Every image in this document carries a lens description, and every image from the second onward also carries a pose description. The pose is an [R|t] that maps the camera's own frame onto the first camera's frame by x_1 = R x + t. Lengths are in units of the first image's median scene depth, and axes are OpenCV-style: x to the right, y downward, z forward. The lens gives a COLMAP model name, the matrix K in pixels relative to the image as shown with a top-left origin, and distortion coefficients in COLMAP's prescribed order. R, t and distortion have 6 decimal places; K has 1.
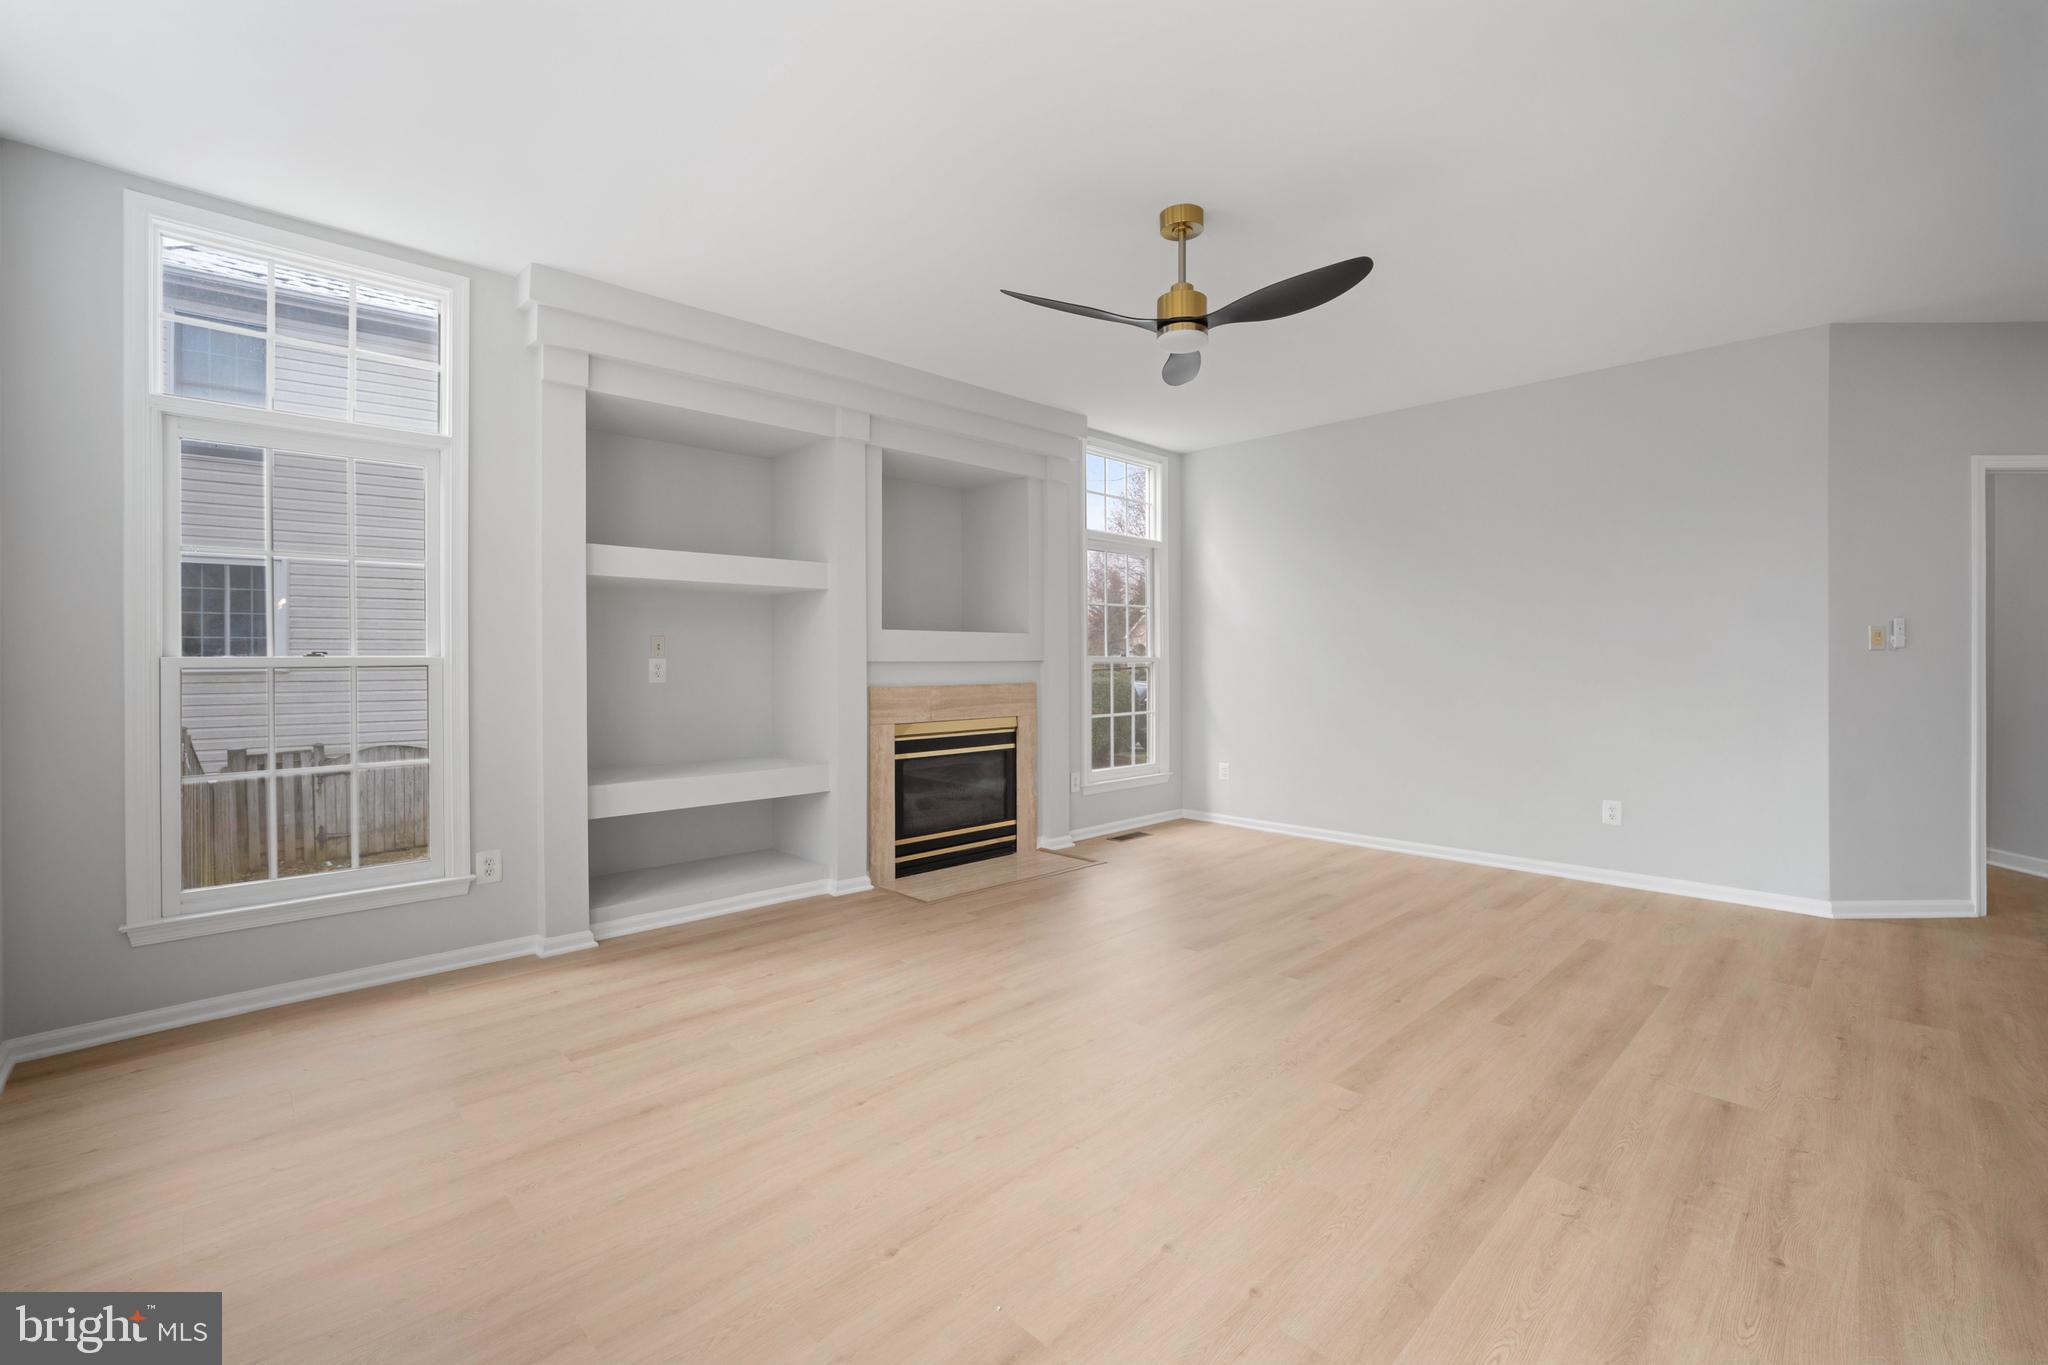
lens RADIAL K [[928.9, 0, 1024.0], [0, 928.9, 682.5], [0, 0, 1]] dist [-0.003052, -0.000190]
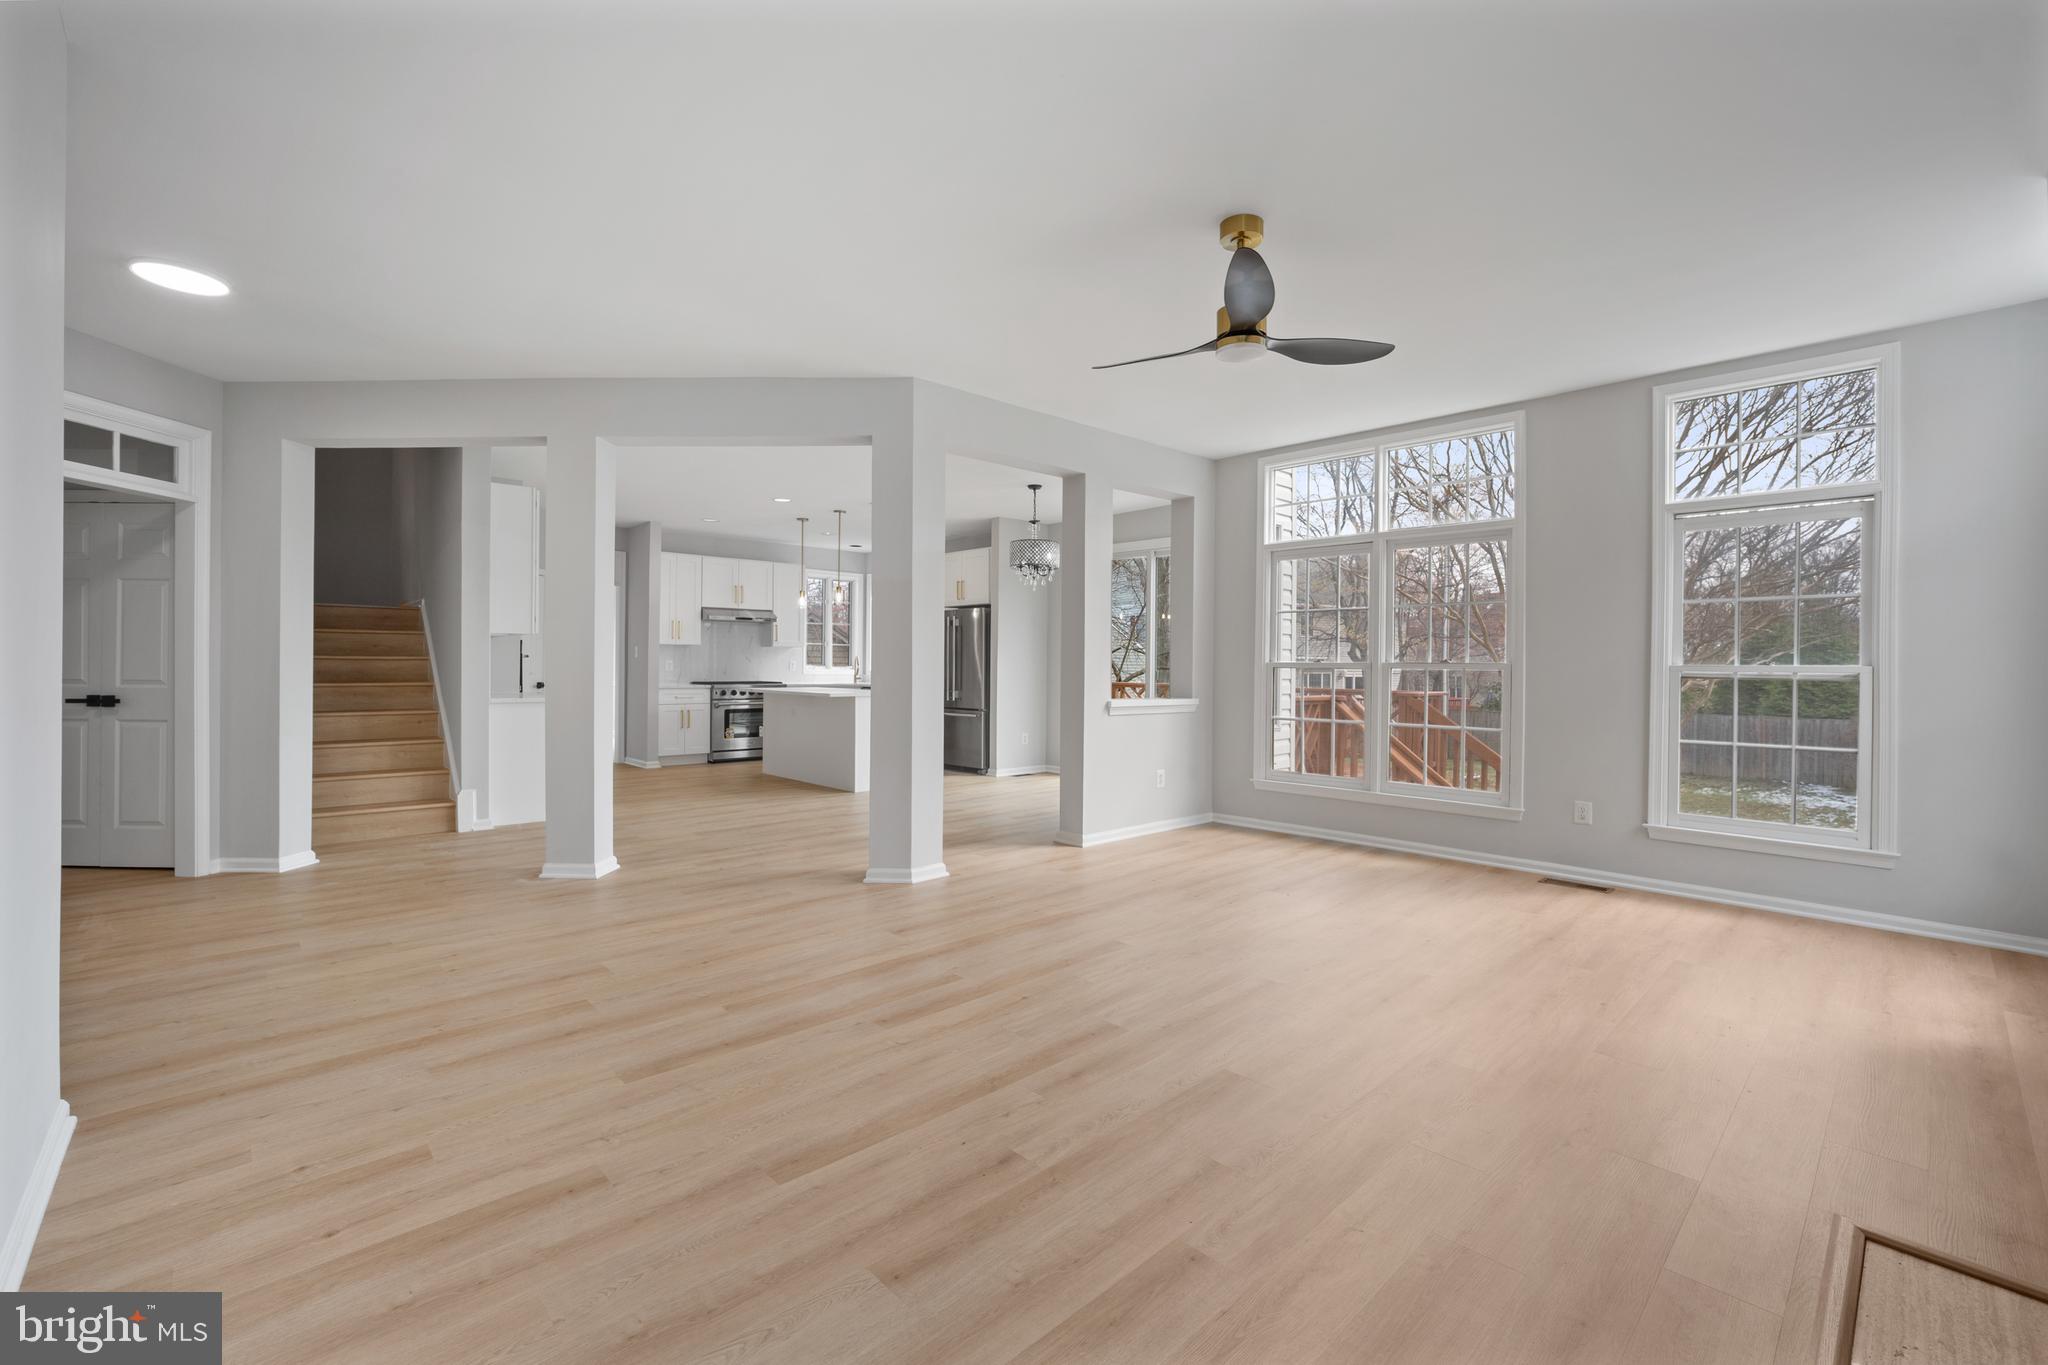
lens RADIAL K [[868.1, 0, 1016.2], [0, 868.1, 670.4], [0, 0, 1]] dist [-0.027110, 0.000004]
pose [[-0.999465, -0.006072, 0.032153, 0.249994], [-0.005048, 0.999481, 0.031822, -0.030683], [-0.032329, 0.031642, -0.998976, 1.263042]]
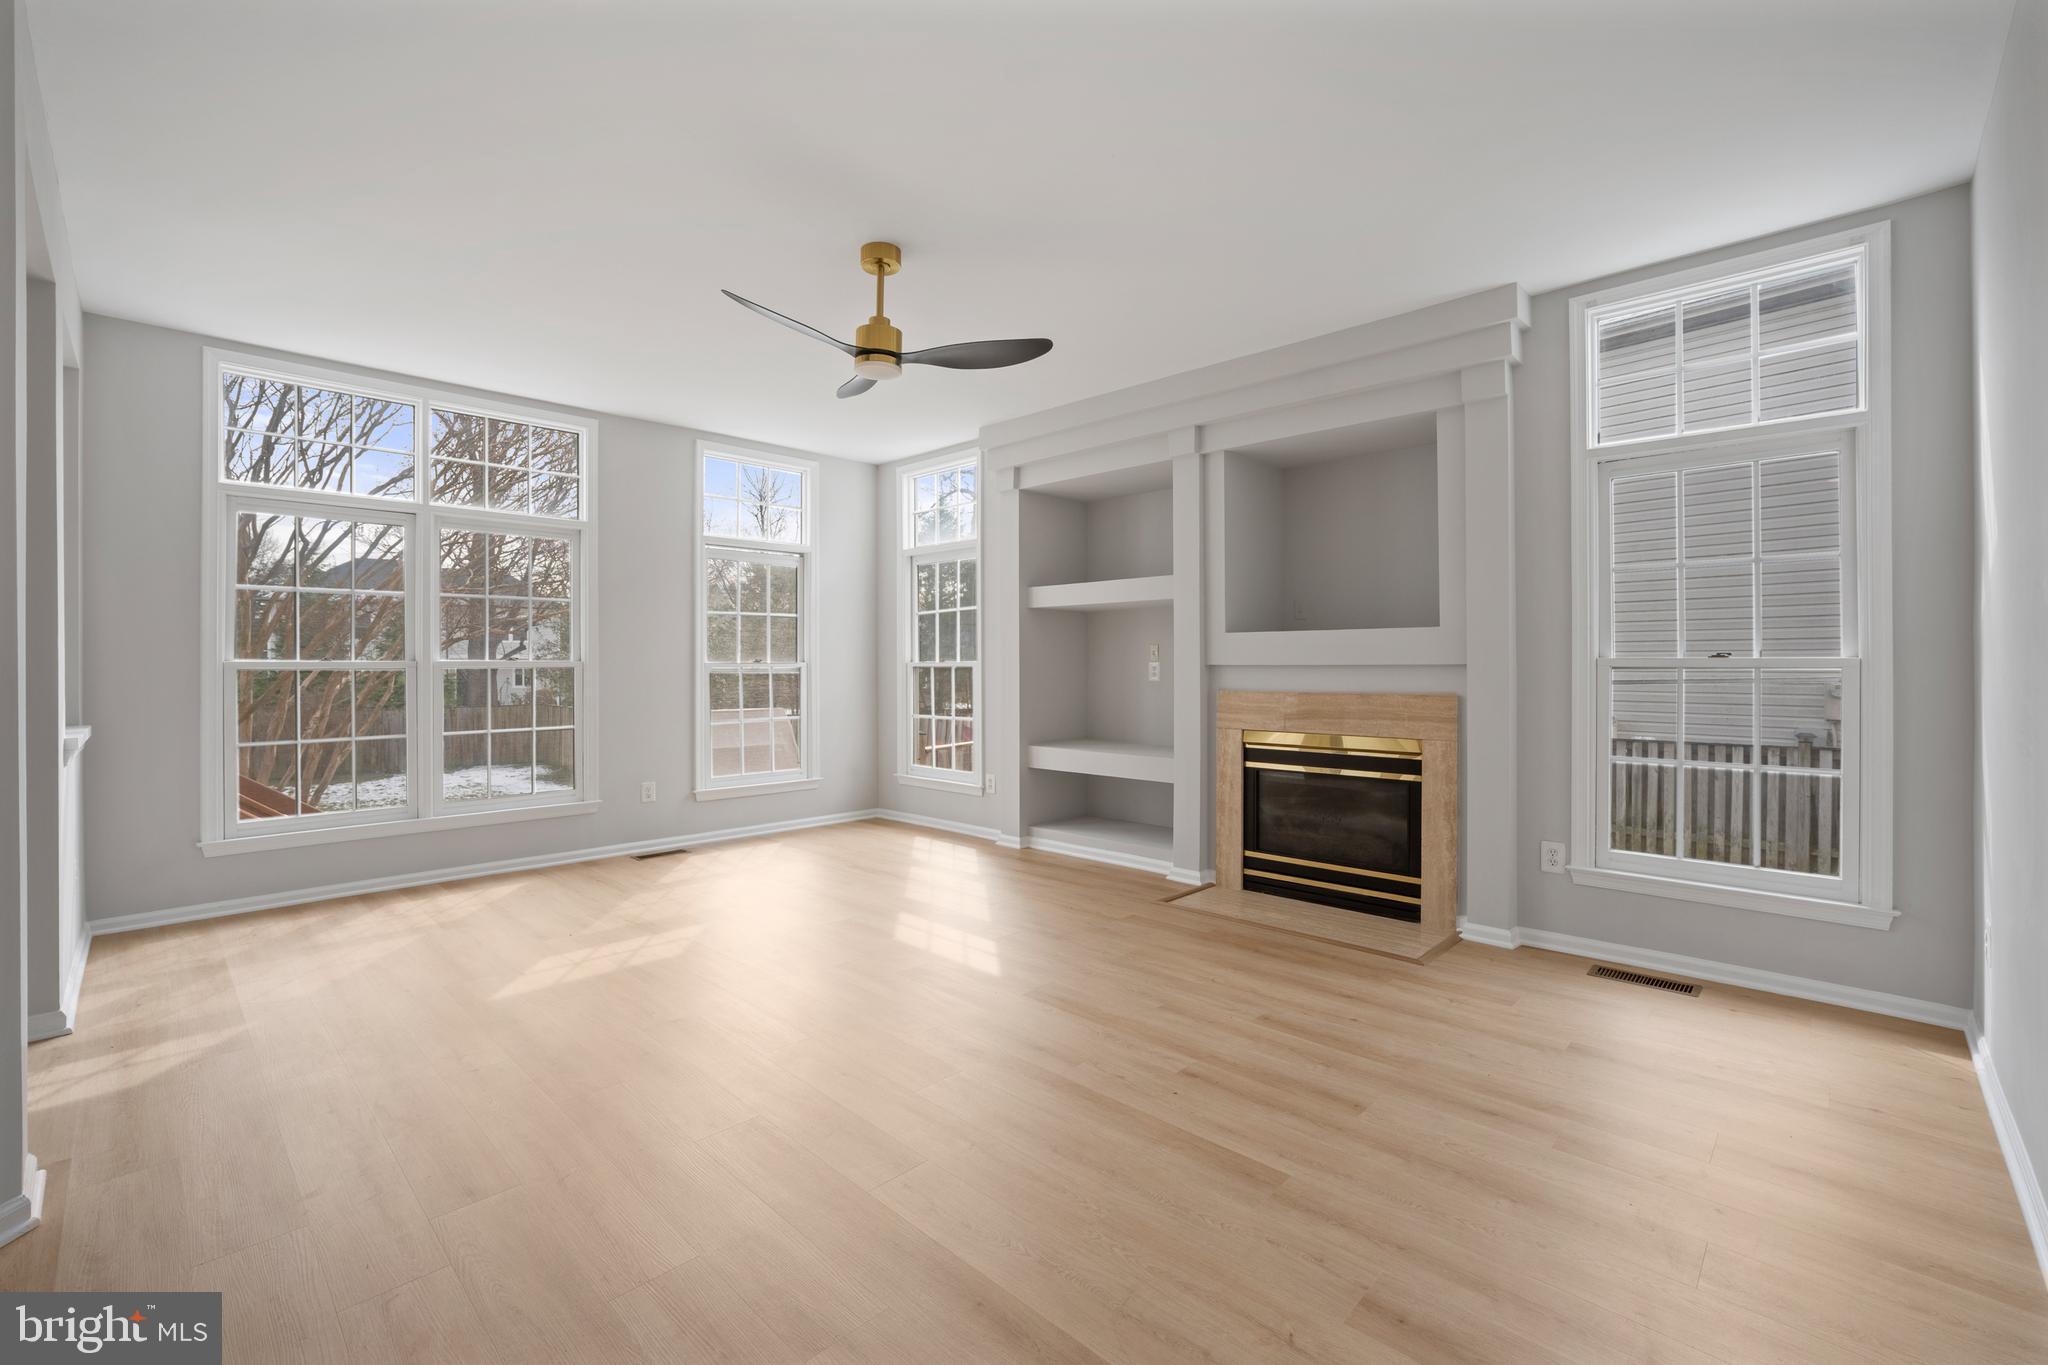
lens RADIAL K [[873.4, 0, 1030.0], [0, 873.4, 675.9], [0, 0, 1]] dist [-0.040120, 0.015371]
pose [[0.023914, 0.016431, -0.999579, 0.756955], [-0.020967, 0.999653, 0.015931, -0.020768], [0.999494, 0.020577, 0.024250, 0.754319]]
